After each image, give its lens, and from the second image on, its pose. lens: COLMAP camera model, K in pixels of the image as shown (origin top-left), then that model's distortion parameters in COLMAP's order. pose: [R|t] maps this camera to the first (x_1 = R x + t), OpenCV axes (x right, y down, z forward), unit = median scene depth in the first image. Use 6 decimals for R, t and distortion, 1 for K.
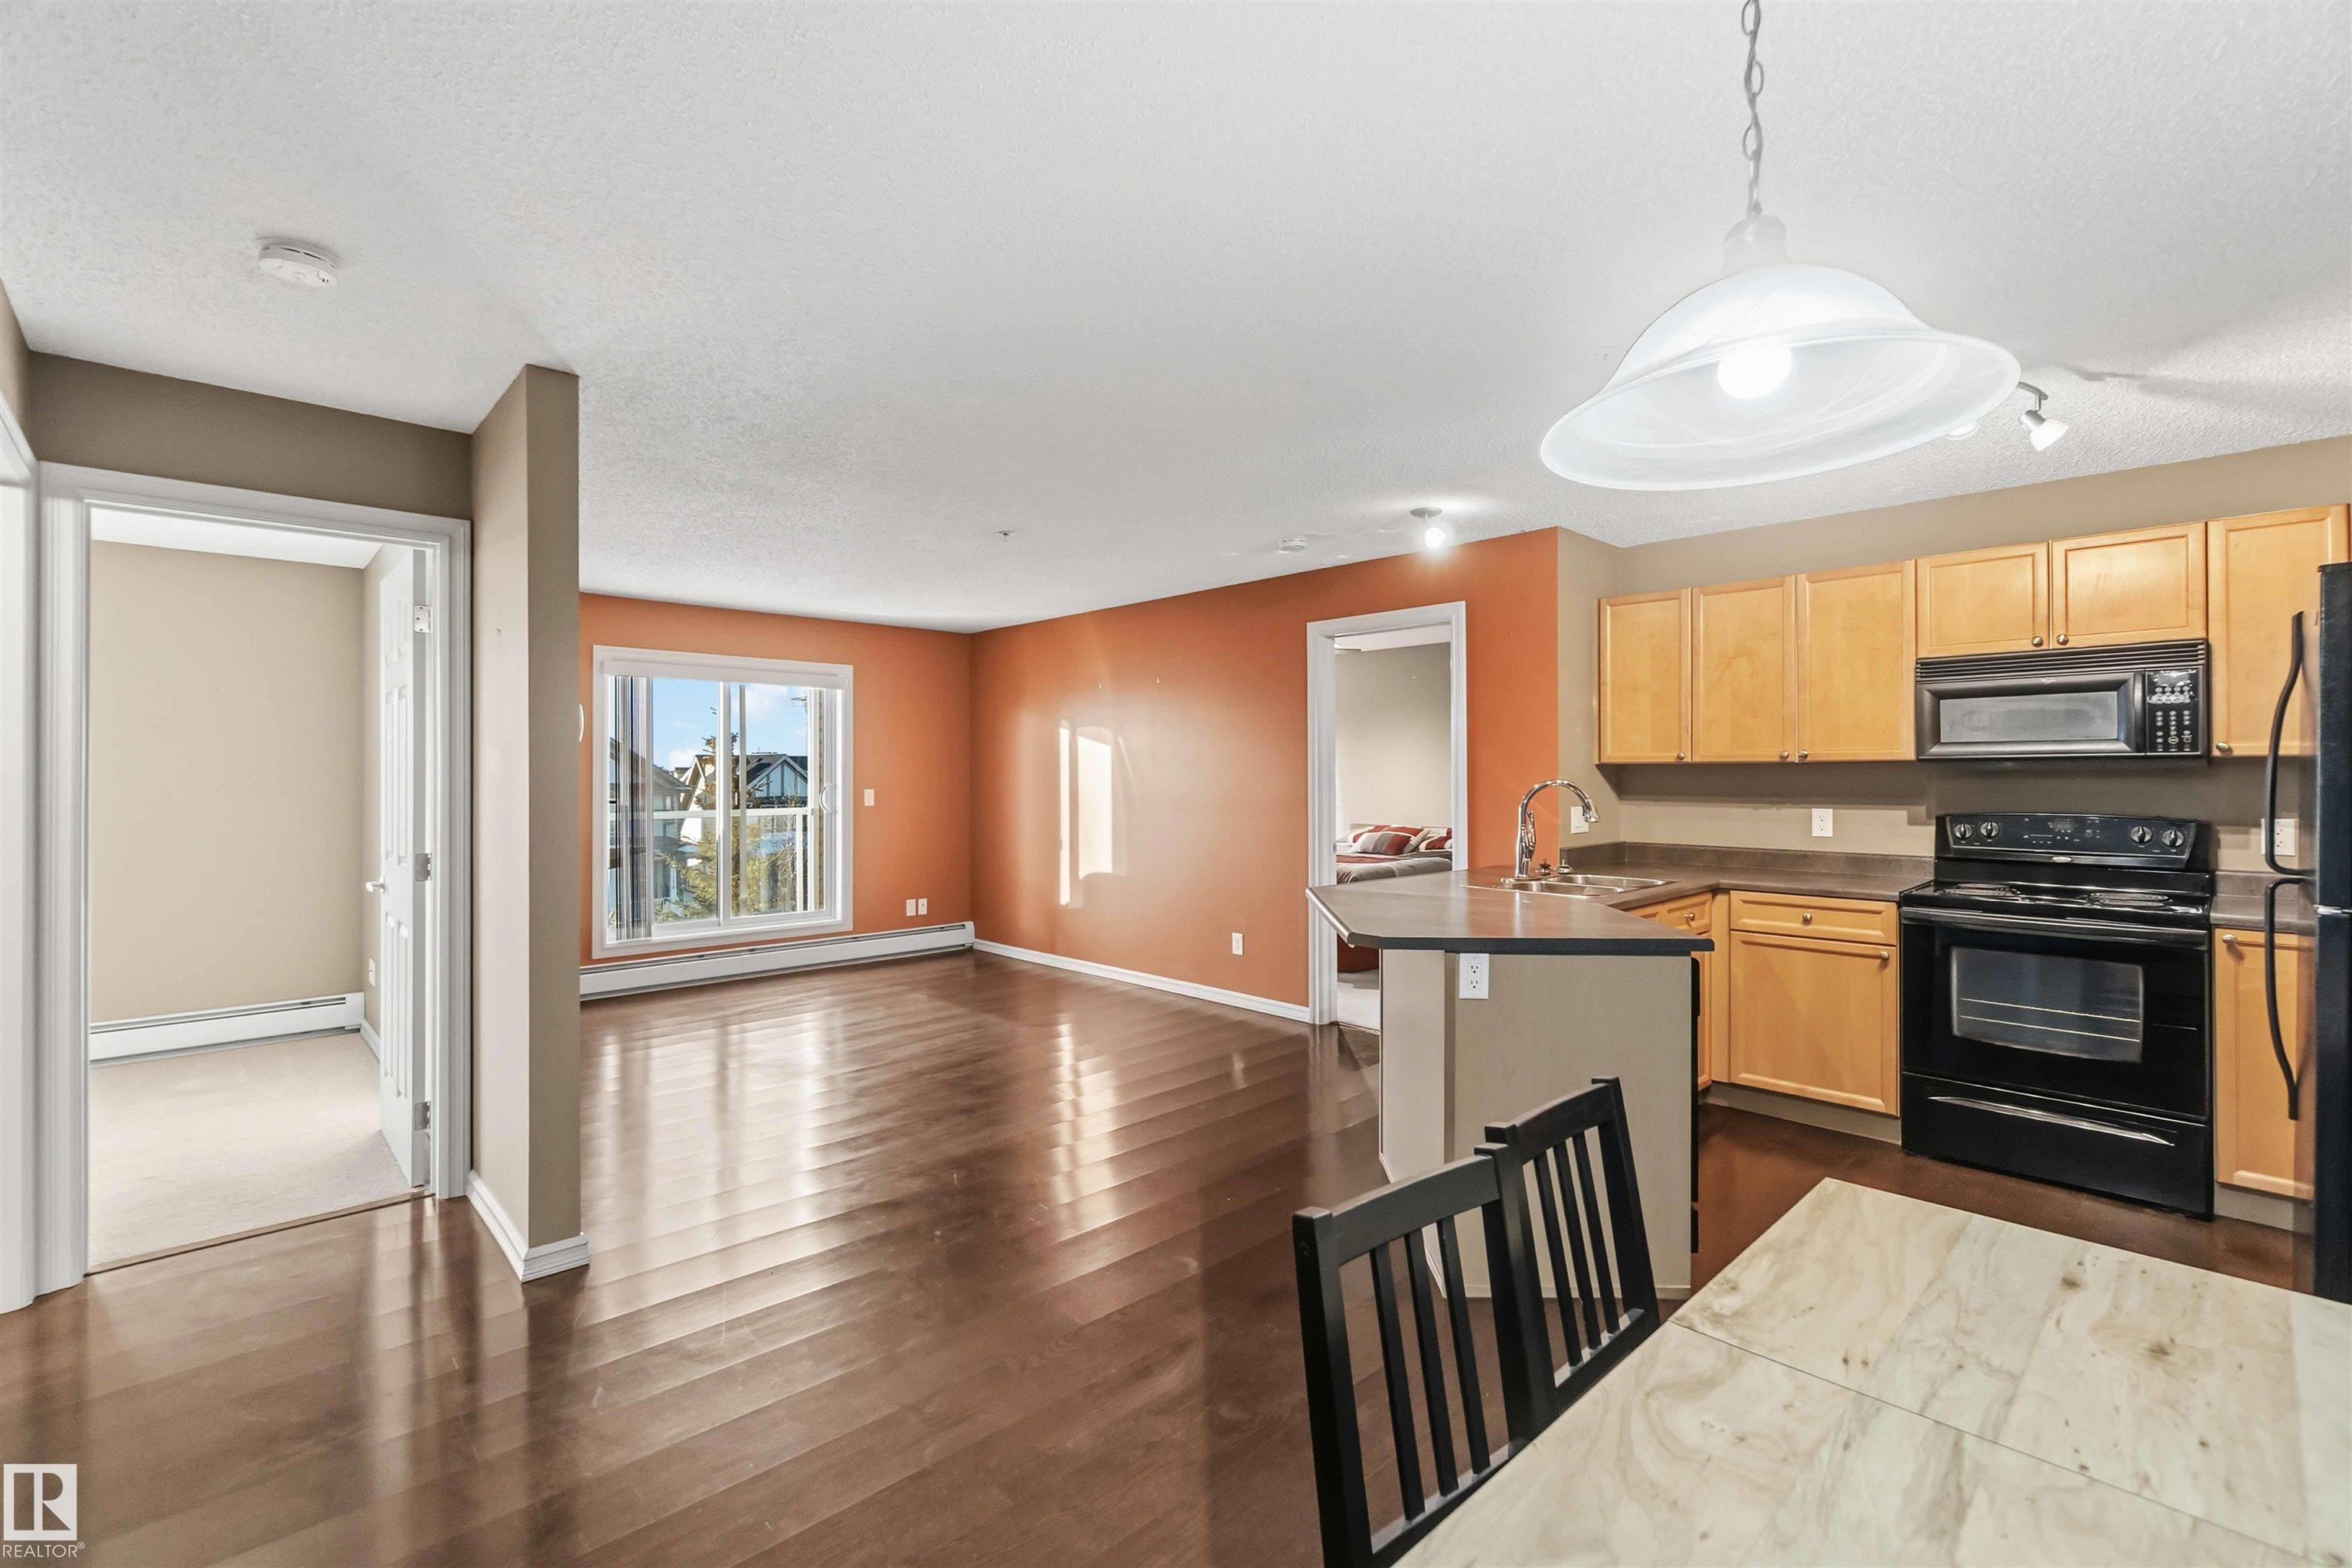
lens RADIAL K [[1024.4, 0, 1174.7], [0, 1024.4, 769.6], [0, 0, 1]] dist [-0.003176, -0.000408]
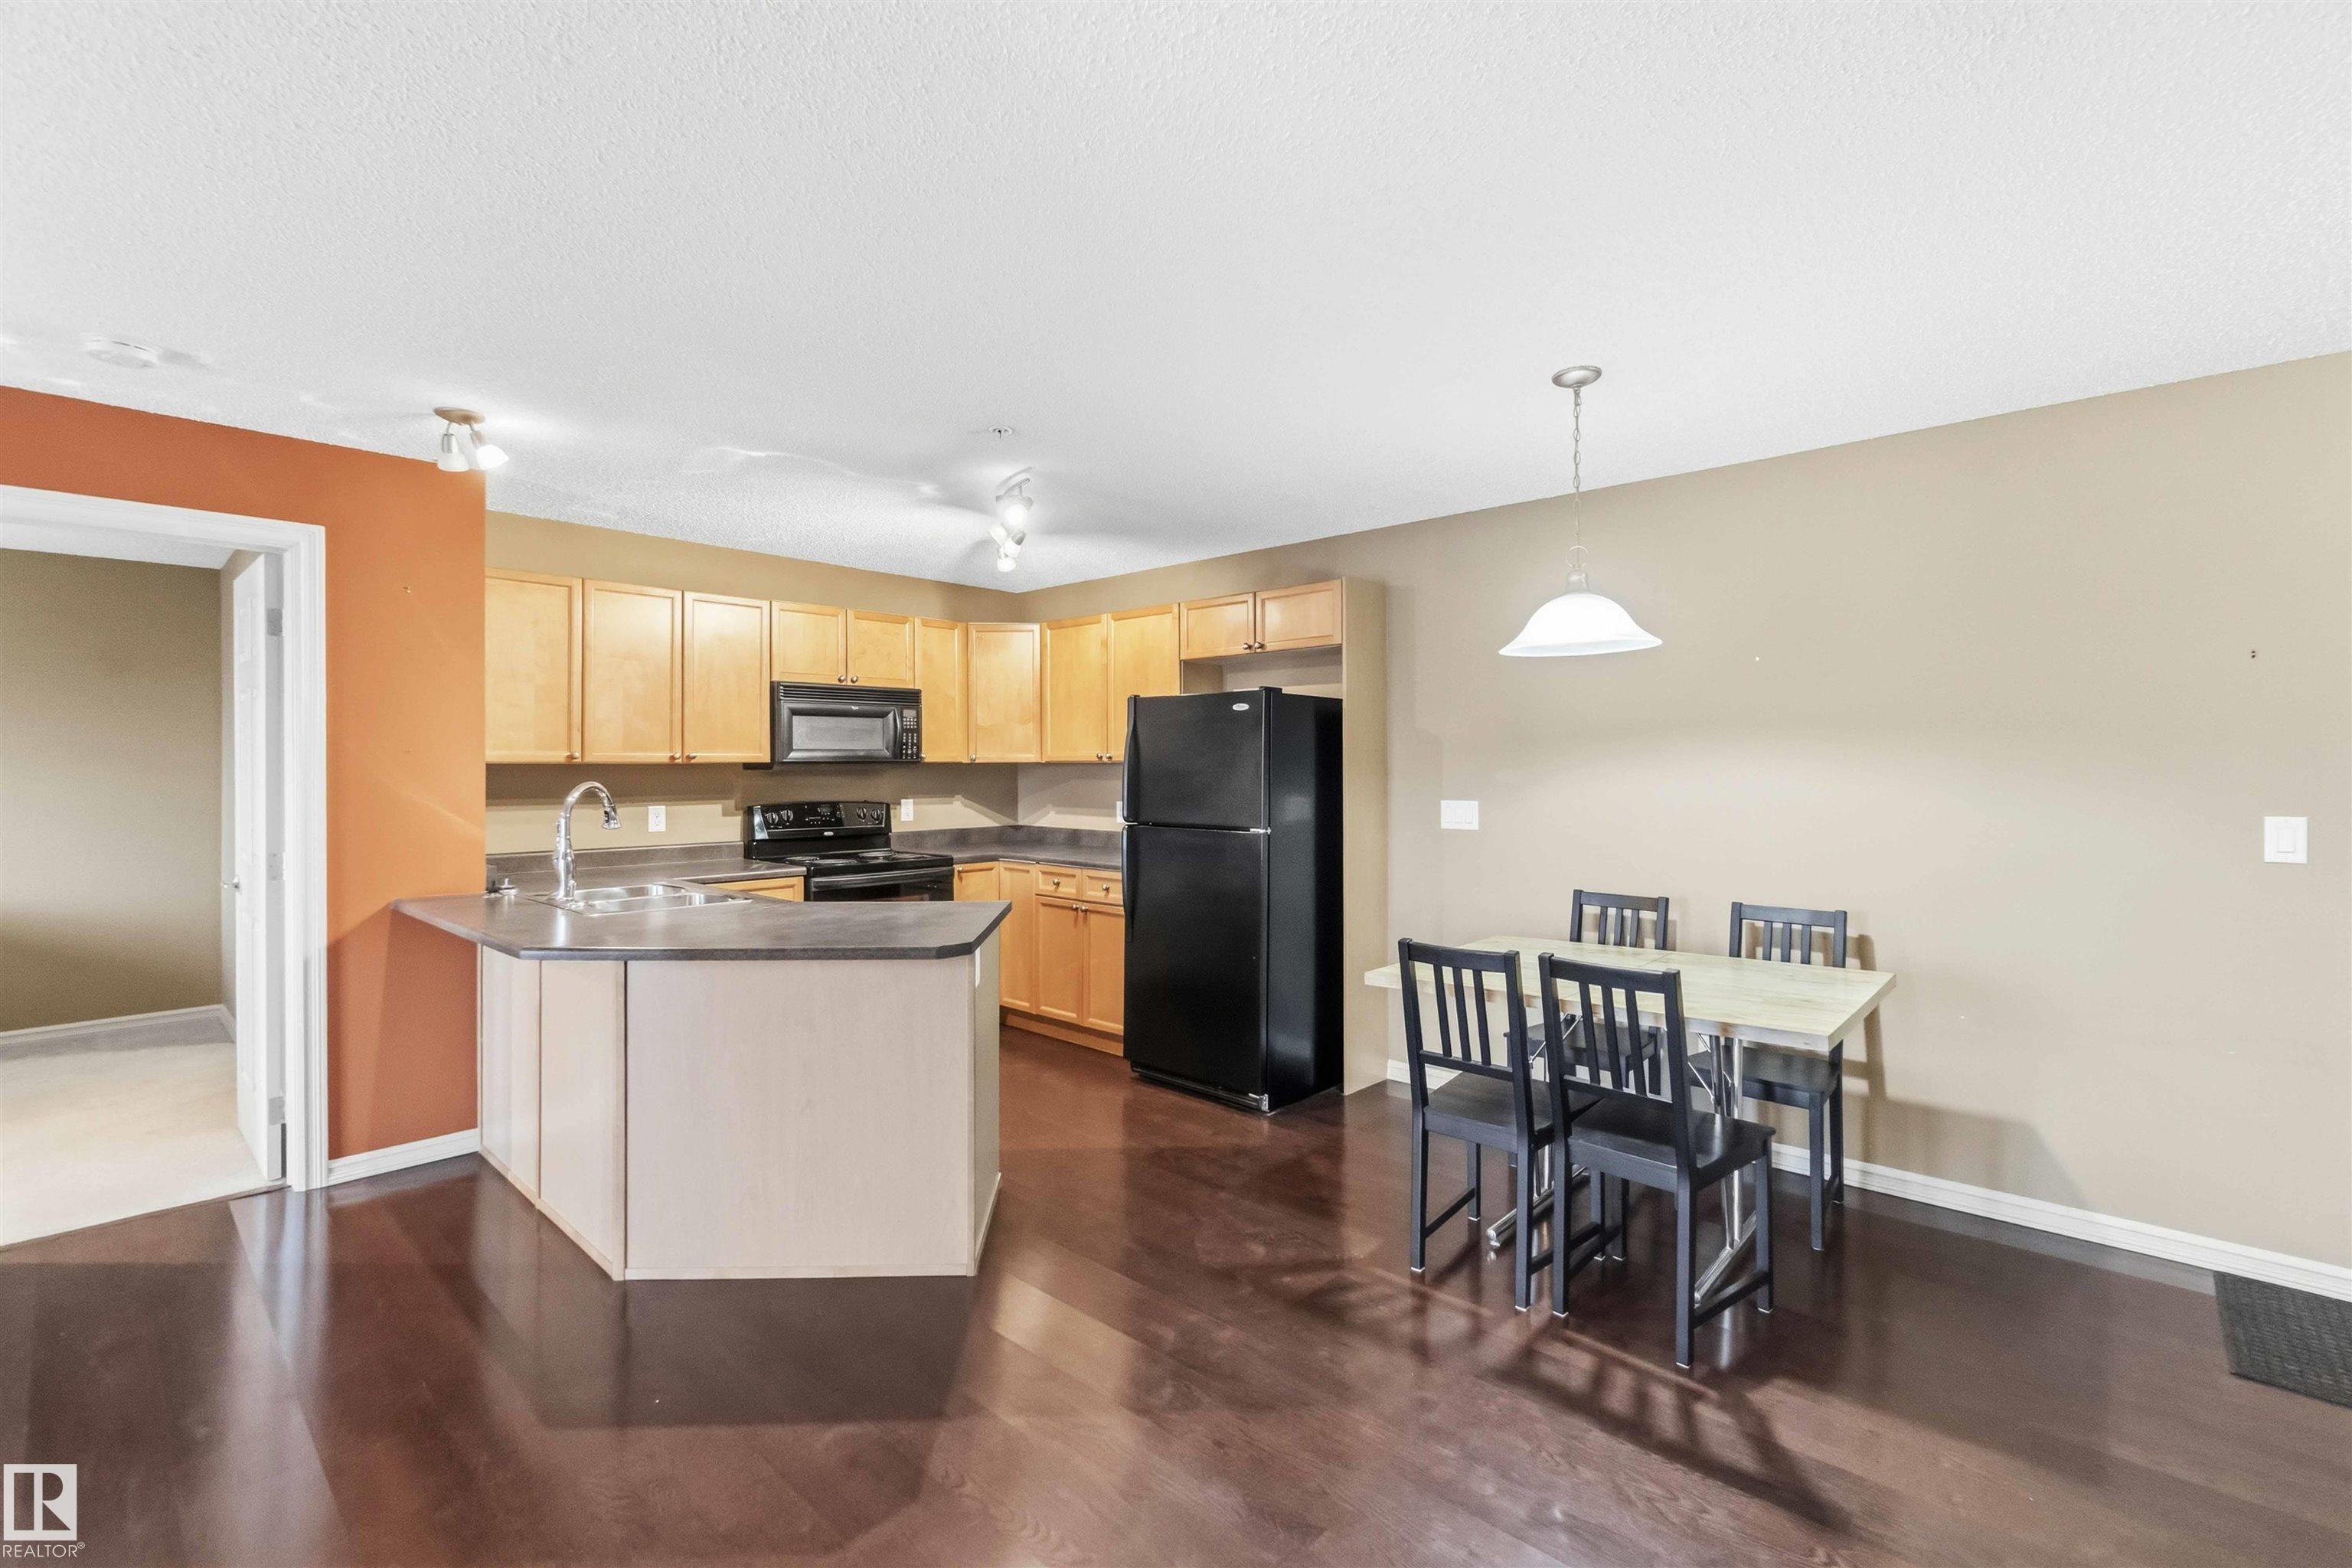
lens RADIAL K [[1029.0, 0, 1174.8], [0, 1029.0, 766.7], [0, 0, 1]] dist [-0.000889, -0.000228]
pose [[-0.055018, 0.000597, 0.998485, -0.518344], [-0.002844, 0.999996, -0.000755, -0.004419], [-0.998481, -0.002881, -0.055017, 0.545818]]
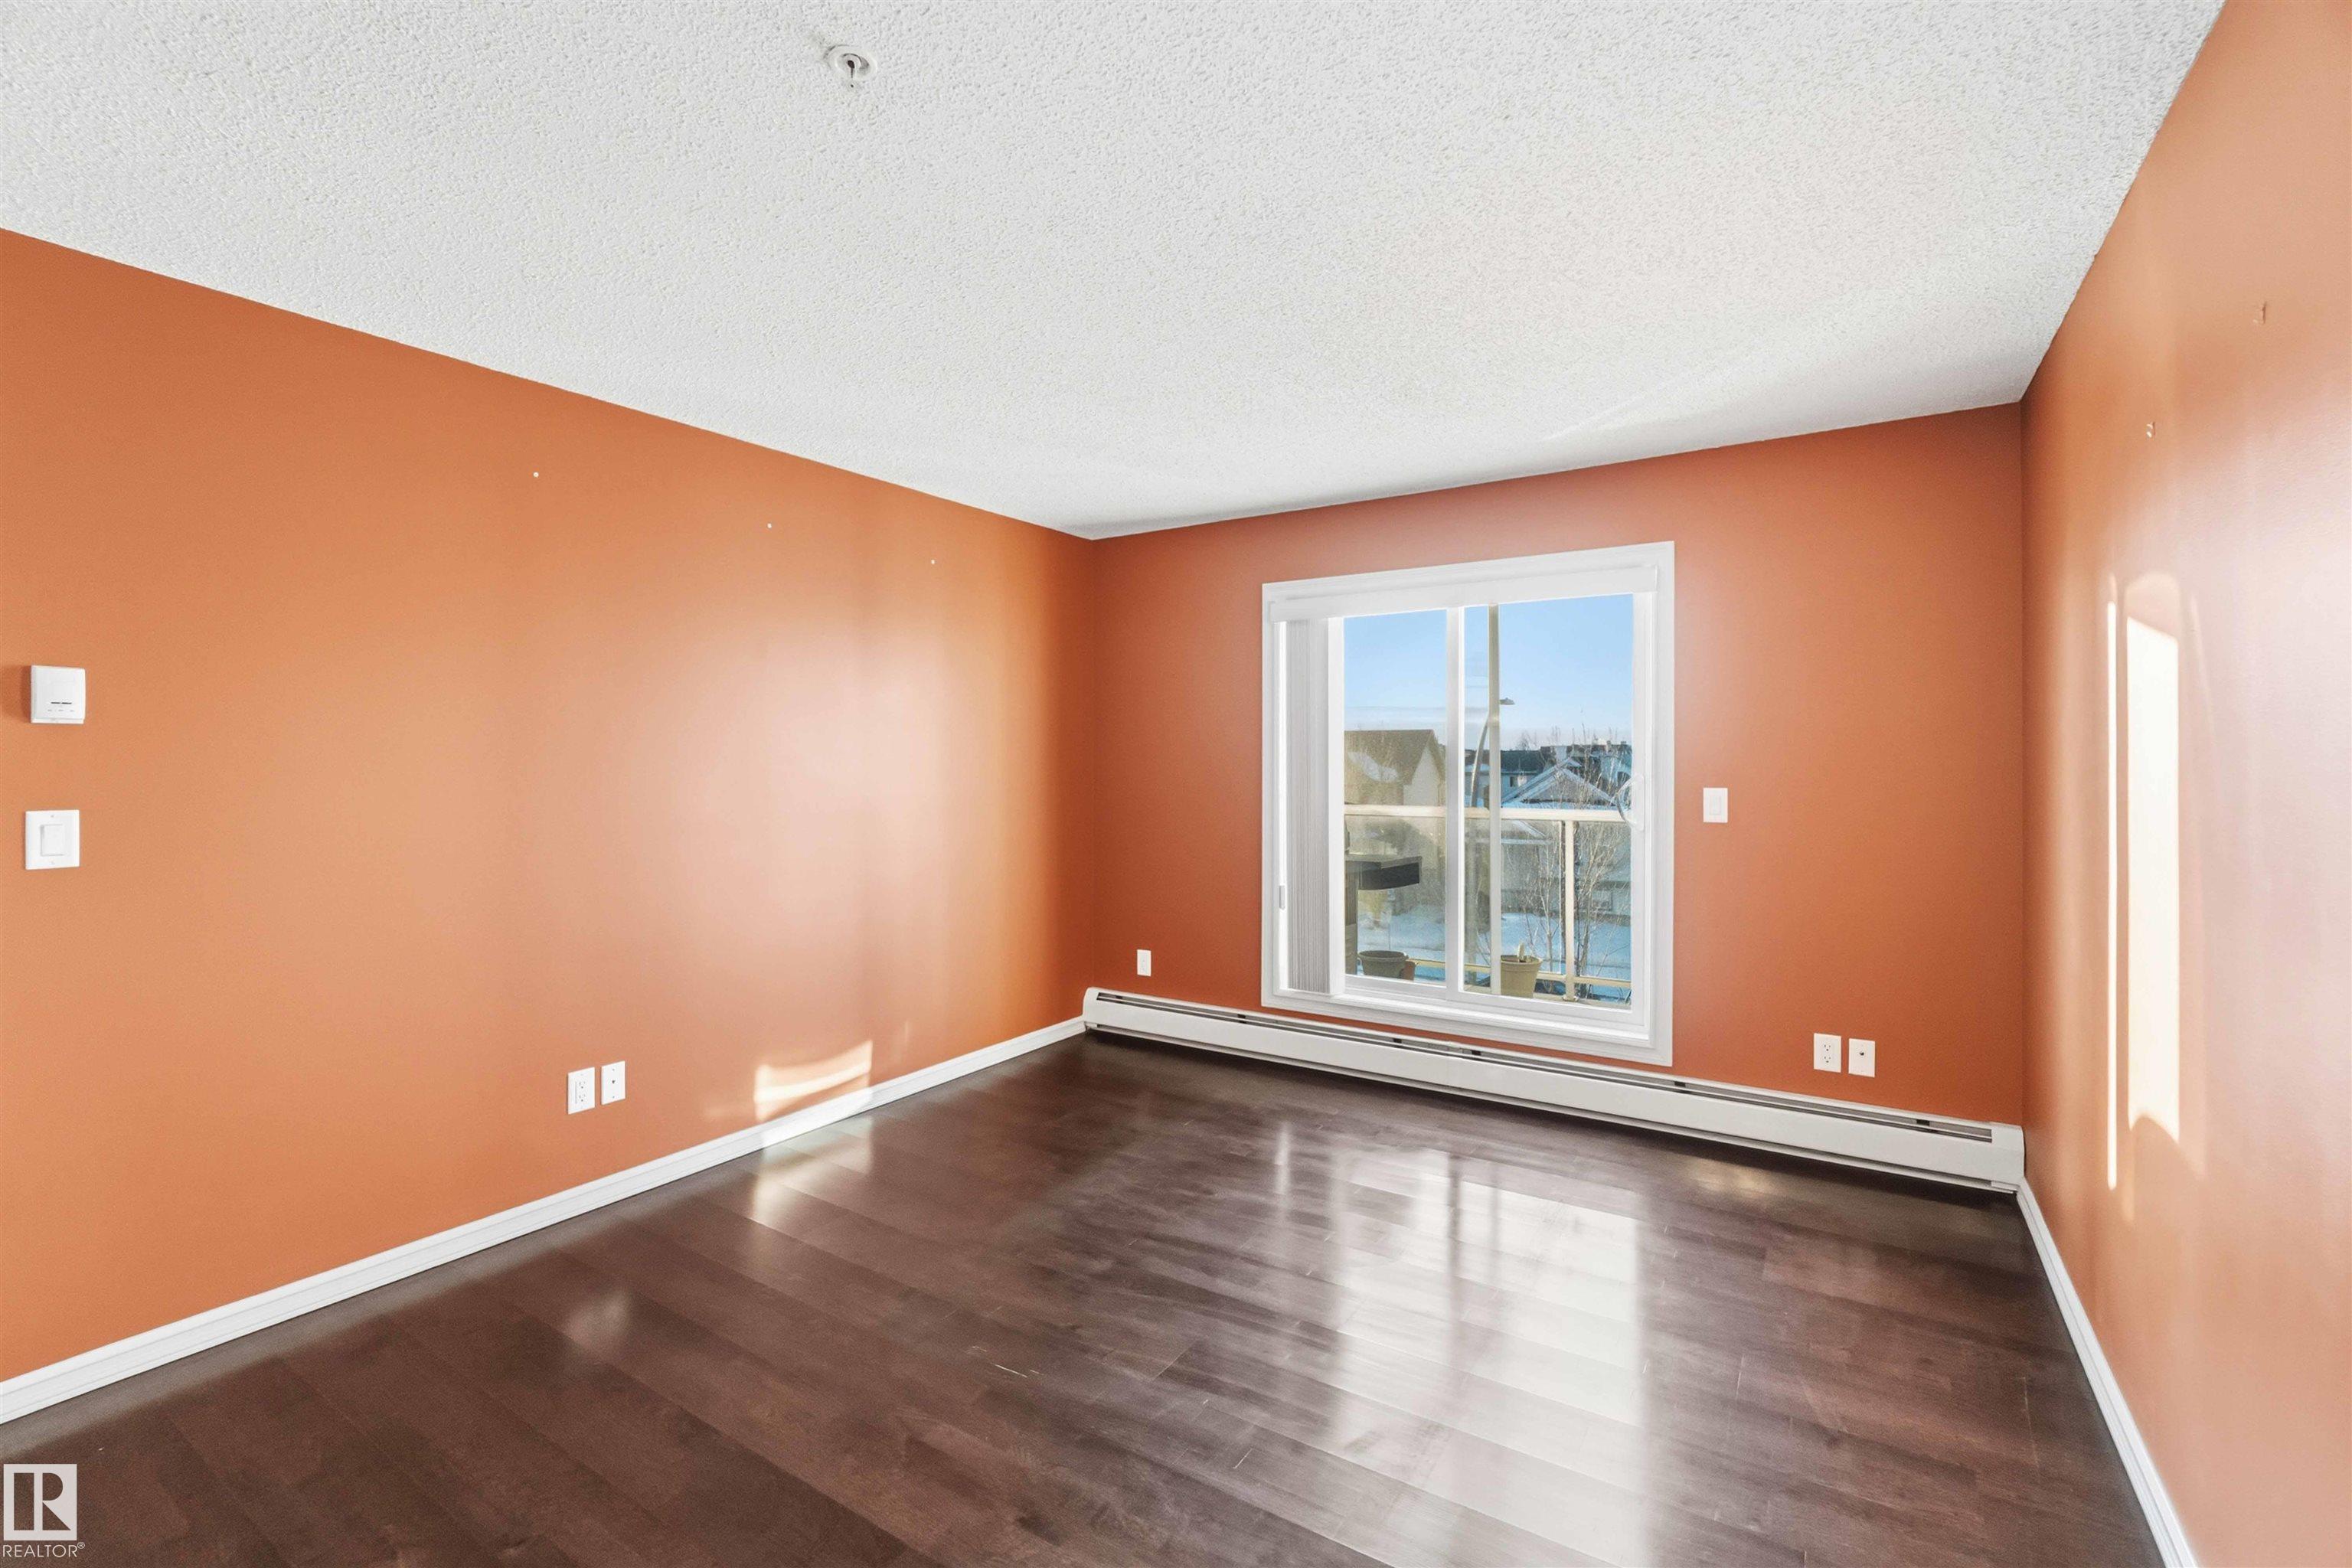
lens RADIAL K [[1022.9, 0, 1167.9], [0, 1022.9, 762.3], [0, 0, 1]] dist [-0.014809, -0.000301]
pose [[0.217625, 0.004368, -0.976023, 0.211090], [0.007559, 0.999952, 0.006160, 0.003730], [0.976003, -0.008718, 0.217582, 1.147953]]
